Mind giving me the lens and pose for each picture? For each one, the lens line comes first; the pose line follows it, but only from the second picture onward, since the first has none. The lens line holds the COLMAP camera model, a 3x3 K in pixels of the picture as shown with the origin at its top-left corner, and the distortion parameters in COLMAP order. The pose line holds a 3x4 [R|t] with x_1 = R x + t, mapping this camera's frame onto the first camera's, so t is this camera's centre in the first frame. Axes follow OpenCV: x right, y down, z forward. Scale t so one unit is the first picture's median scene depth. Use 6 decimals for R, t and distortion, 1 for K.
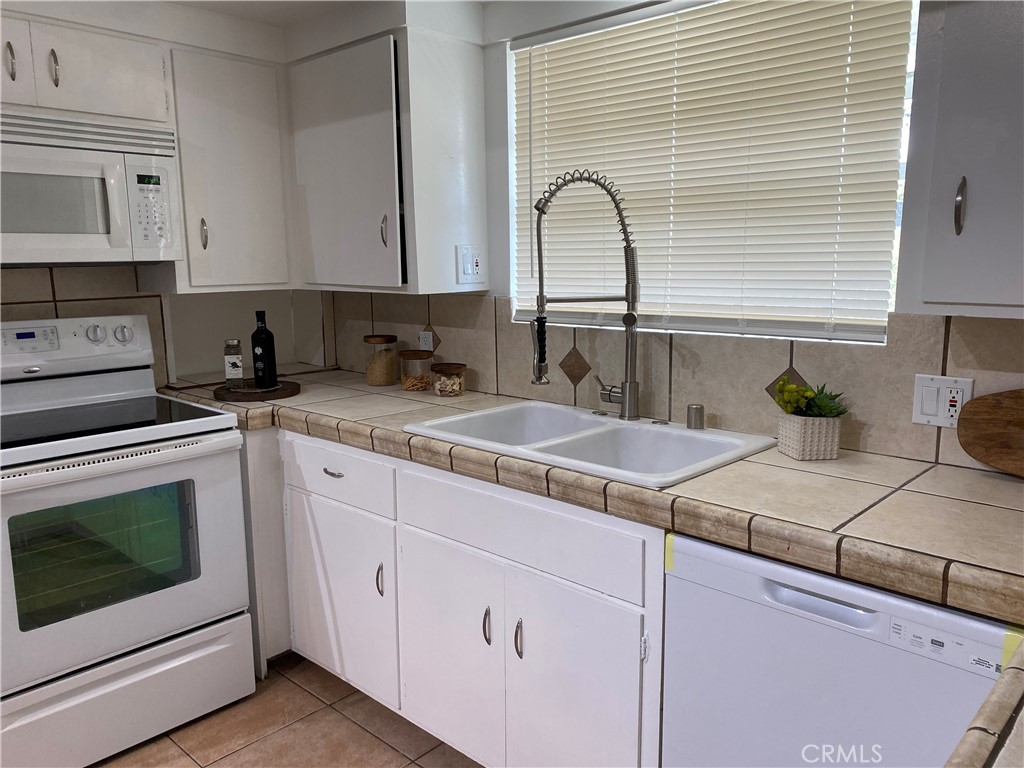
lens RADIAL K [[788.4, 0, 509.8], [0, 788.4, 386.7], [0, 0, 1]] dist [-0.002881, 0.007853]
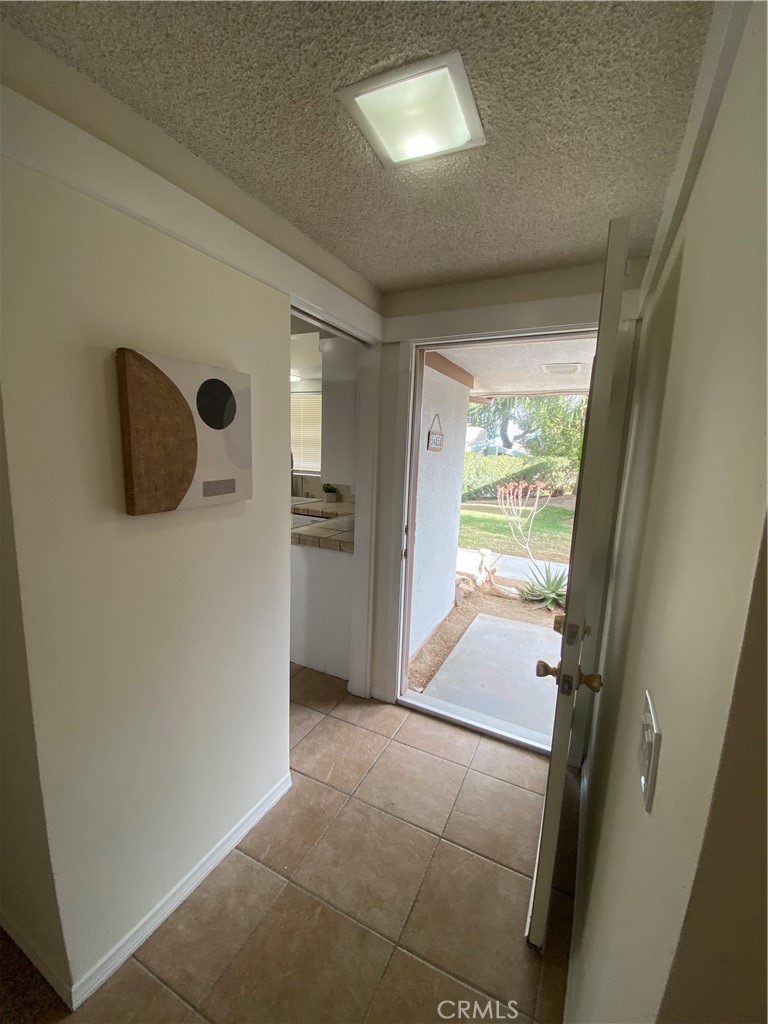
lens RADIAL K [[417.2, 0, 386.6], [0, 417.2, 516.9], [0, 0, 1]] dist [-0.001591, -0.005957]
pose [[0.959057, 0.000505, 0.283212, 0.021111], [0.002024, 0.999961, -0.008638, 0.168707], [-0.283205, 0.008857, 0.959018, -1.167508]]
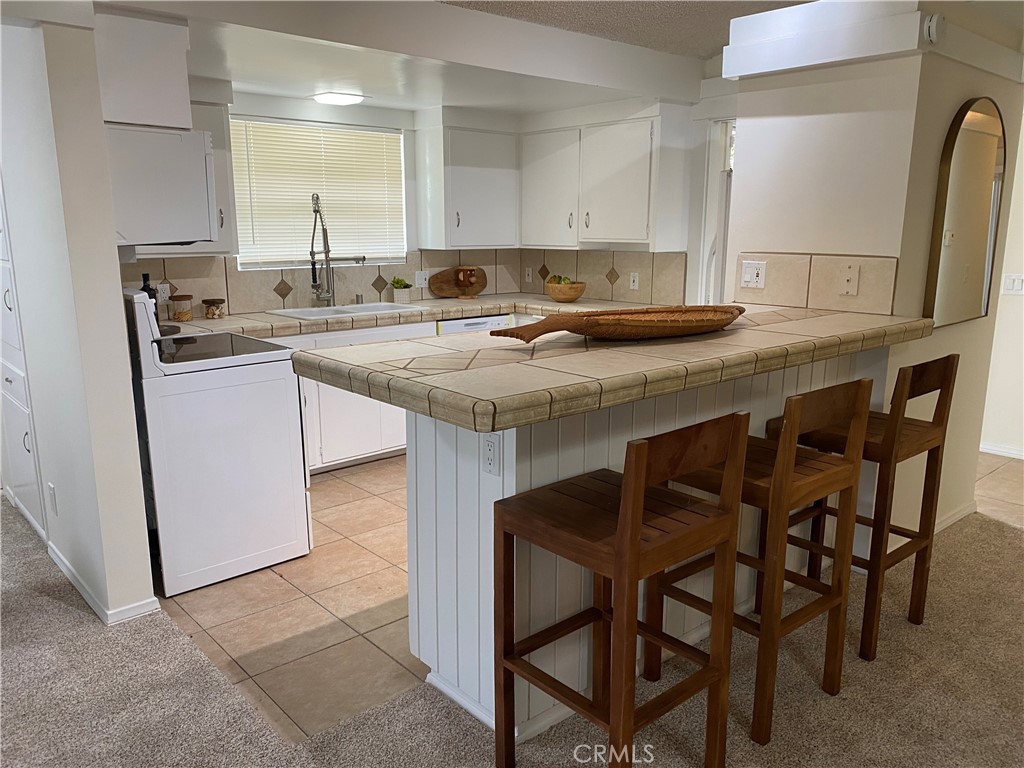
lens RADIAL K [[788.4, 0, 511.5], [0, 788.4, 384.4], [0, 0, 1]] dist [-0.002881, 0.007853]
pose [[0.092899, -0.195521, 0.976290, -2.217347], [0.156810, 0.971166, 0.179574, -0.071076], [-0.983250, 0.136410, 0.120880, 0.281607]]
